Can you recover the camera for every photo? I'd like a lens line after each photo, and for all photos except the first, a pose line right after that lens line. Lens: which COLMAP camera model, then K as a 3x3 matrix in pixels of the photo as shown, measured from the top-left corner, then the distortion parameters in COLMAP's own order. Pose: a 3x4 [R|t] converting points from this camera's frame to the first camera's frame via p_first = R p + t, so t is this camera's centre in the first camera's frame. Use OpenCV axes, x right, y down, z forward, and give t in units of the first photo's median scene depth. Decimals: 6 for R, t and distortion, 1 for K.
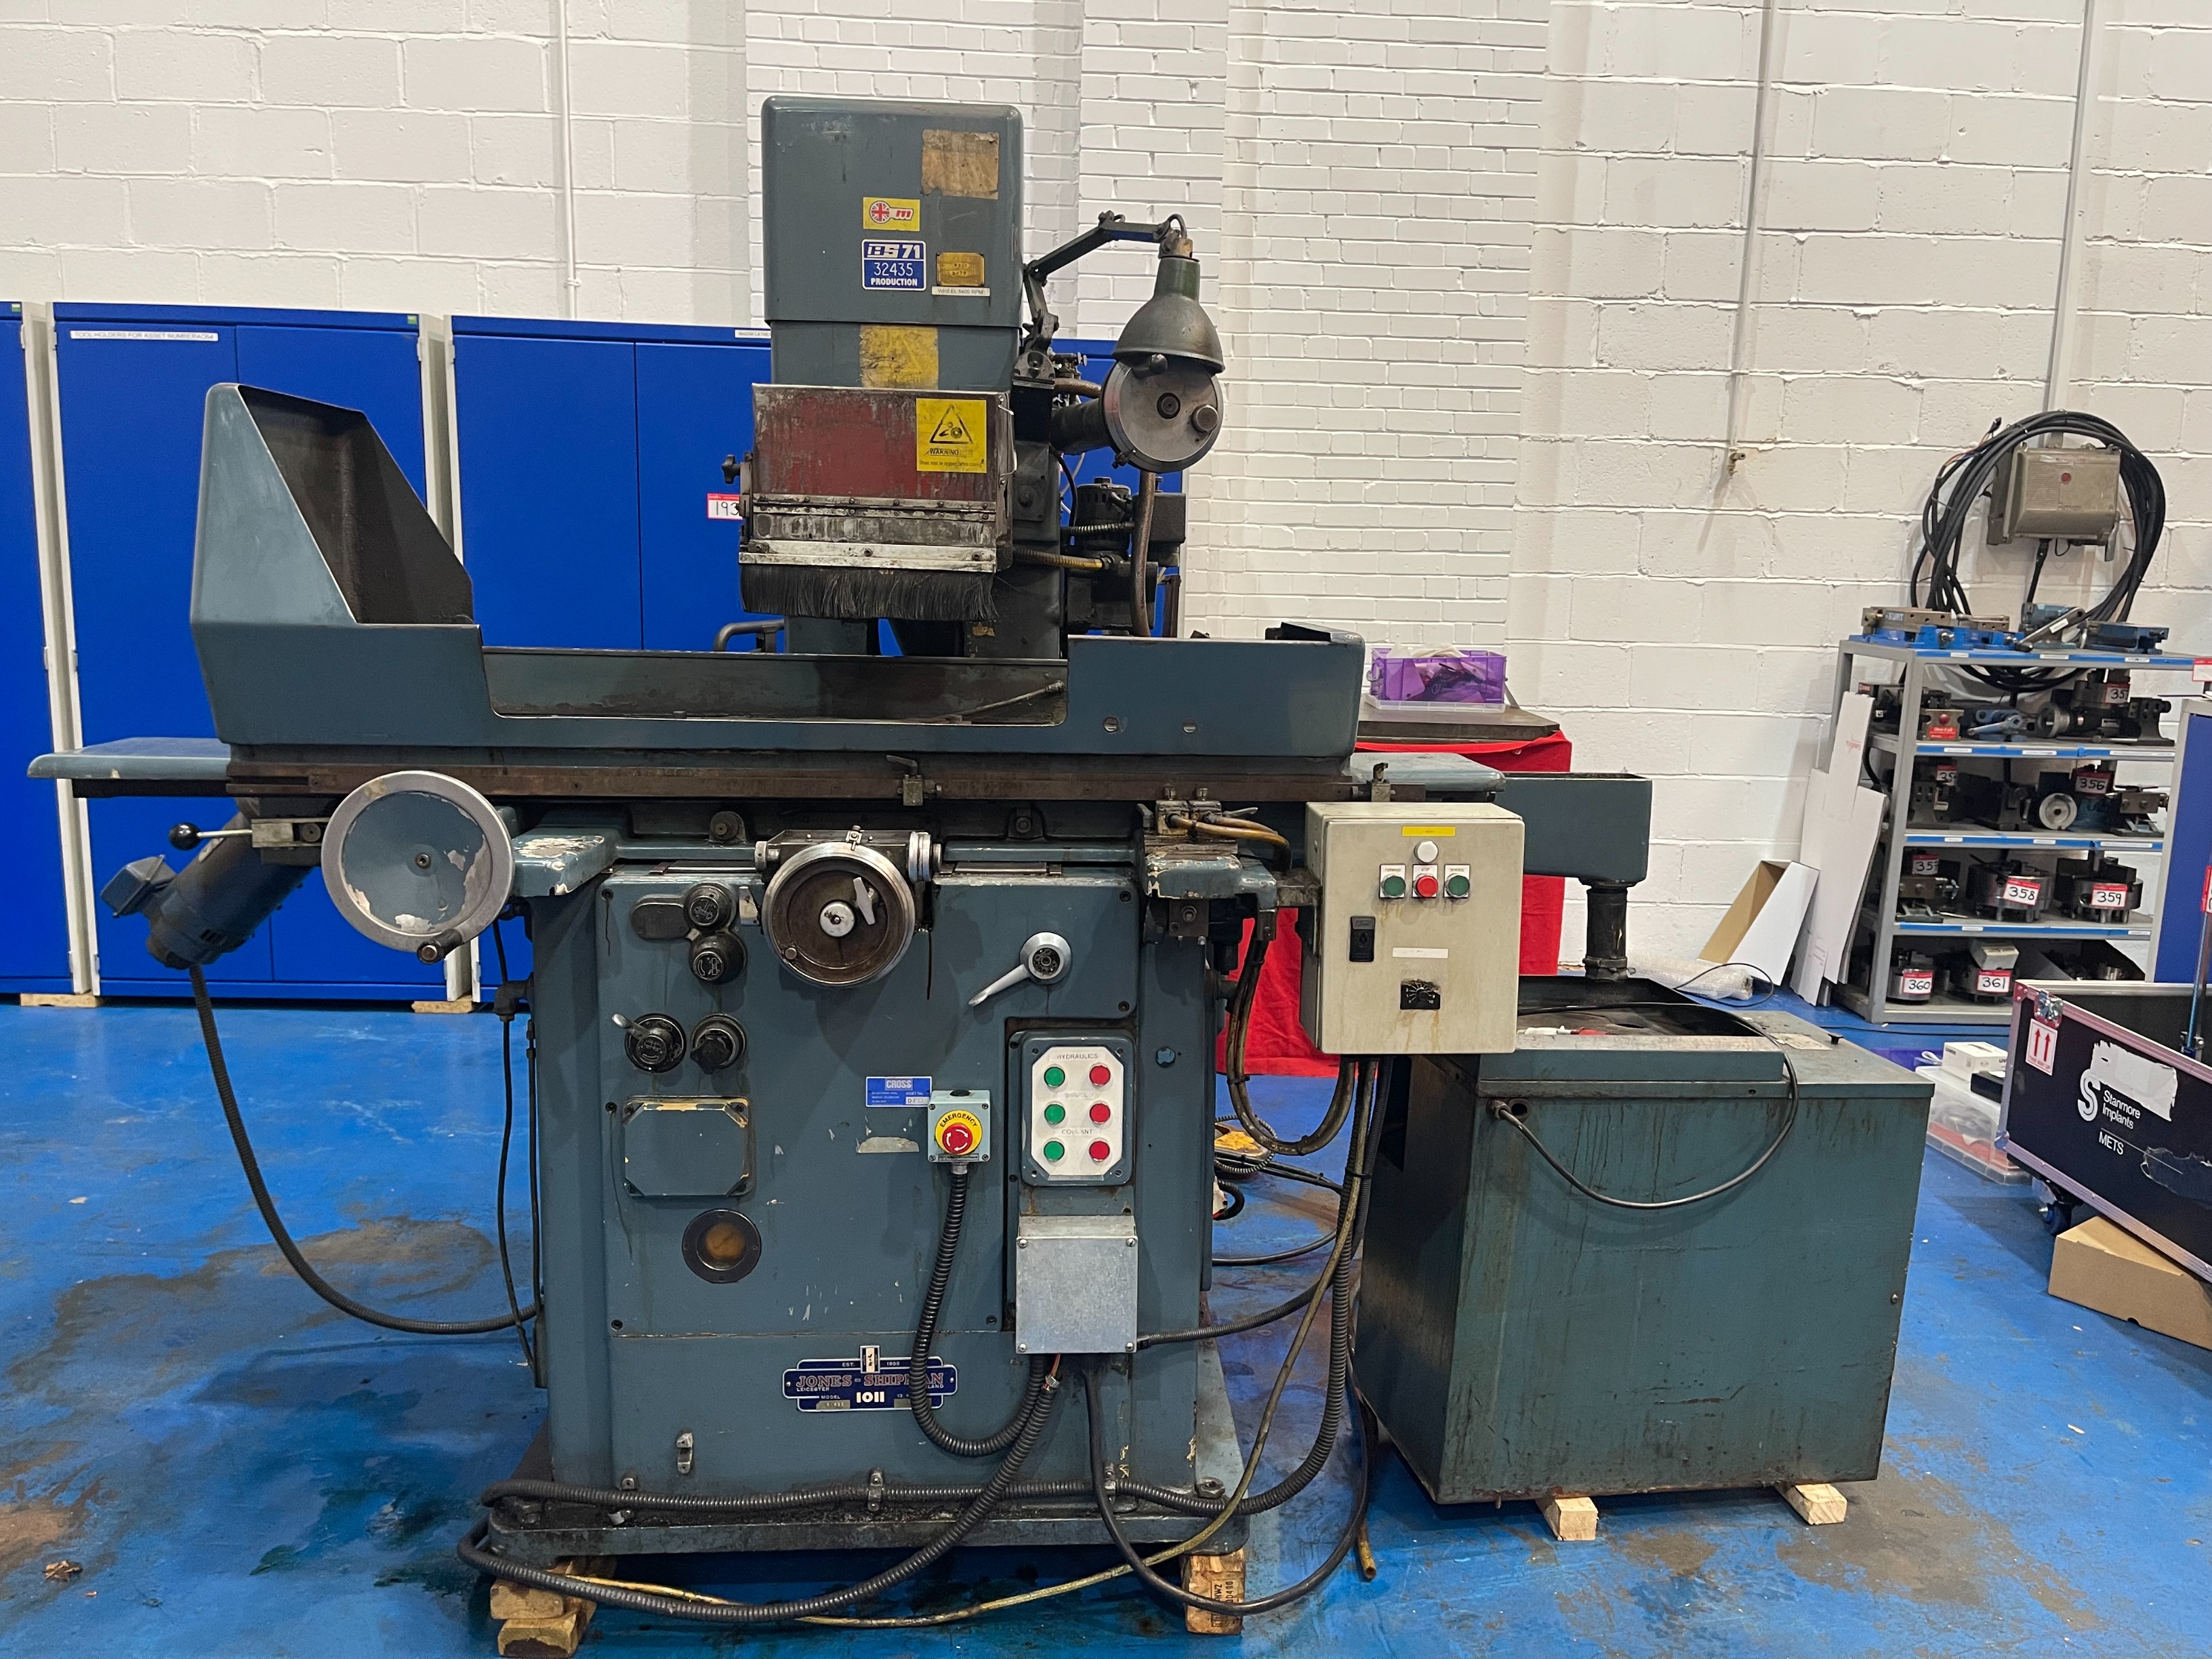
lens RADIAL K [[1668.4, 0, 1134.1], [0, 1668.4, 838.3], [0, 0, 1]] dist [0.073617, -0.113888]
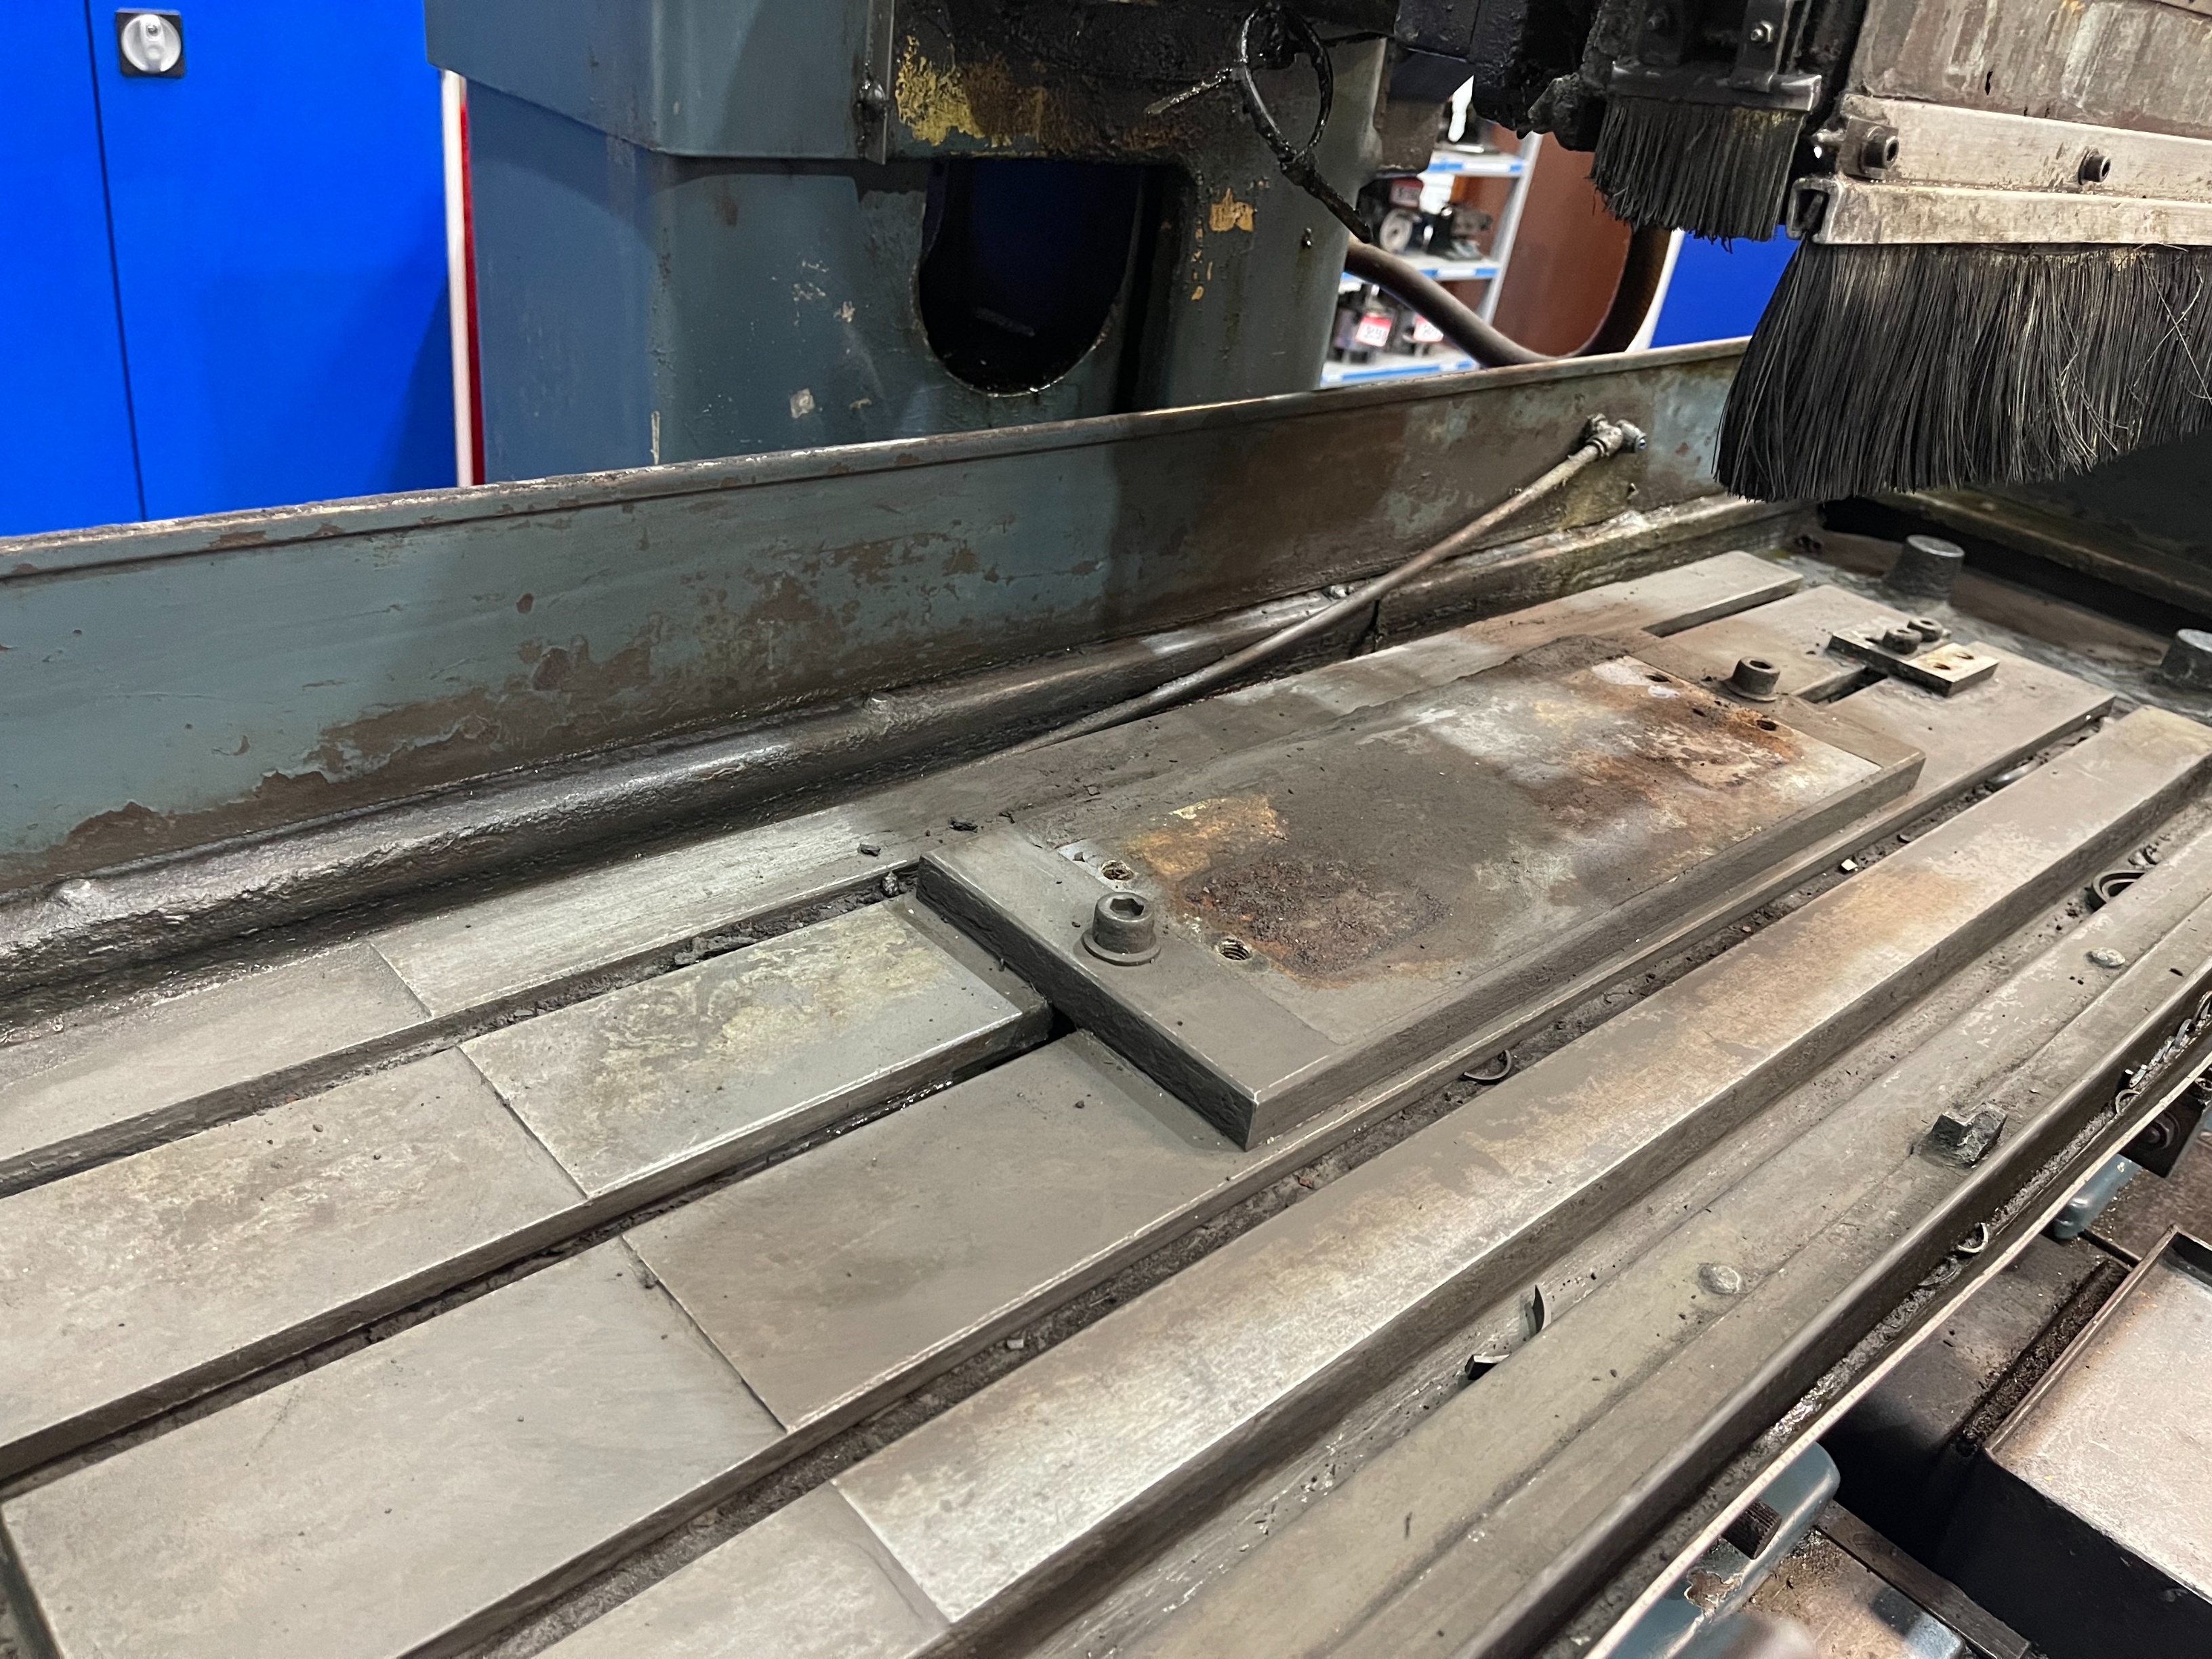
lens RADIAL K [[1678.9, 0, 1127.4], [0, 1678.9, 822.9], [0, 0, 1]] dist [0.061766, -0.089351]
pose [[0.771204, -0.226079, 0.595091, -0.412011], [-0.029143, 0.921294, 0.387773, -0.174869], [-0.635921, -0.316394, 0.703917, 0.901490]]
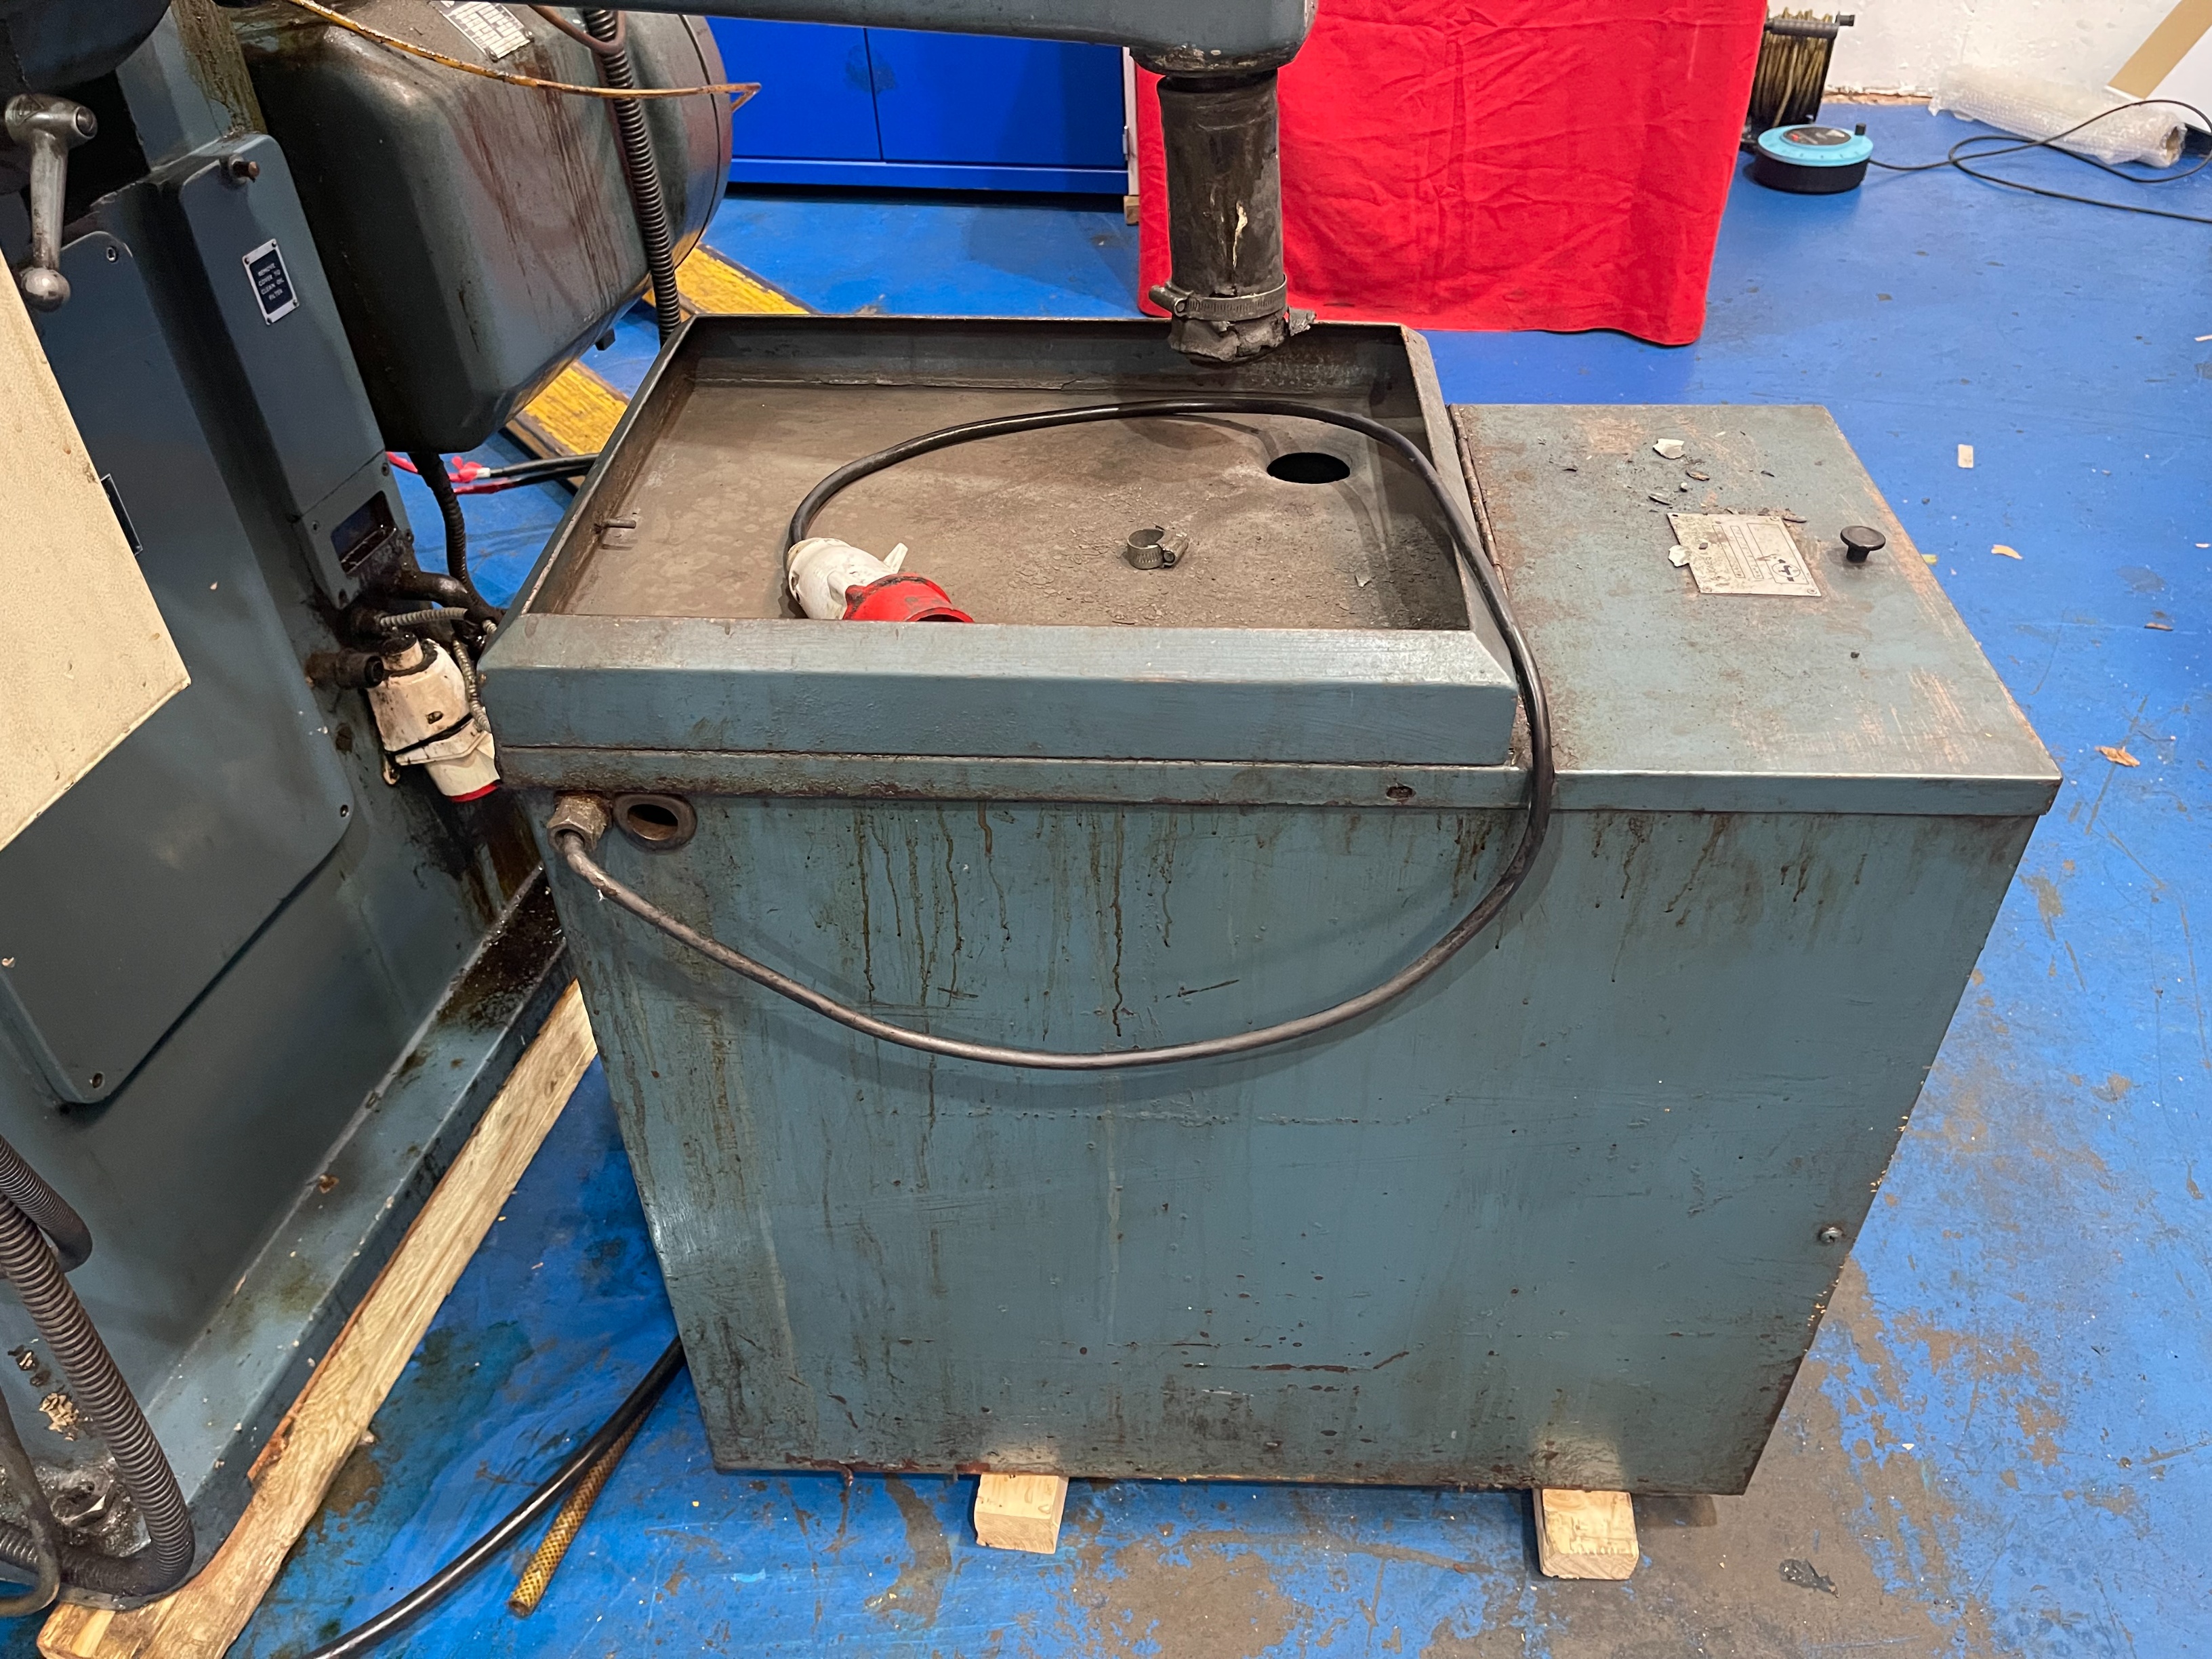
lens RADIAL K [[1691.4, 0, 1106.0], [0, 1691.4, 829.5], [0, 0, 1]] dist [0.010321, 0.005867]
pose [[0.970035, 0.096136, -0.223135, 0.414828], [0.025280, 0.873466, 0.486228, -0.003165], [0.241645, -0.477299, 0.844863, 0.761762]]
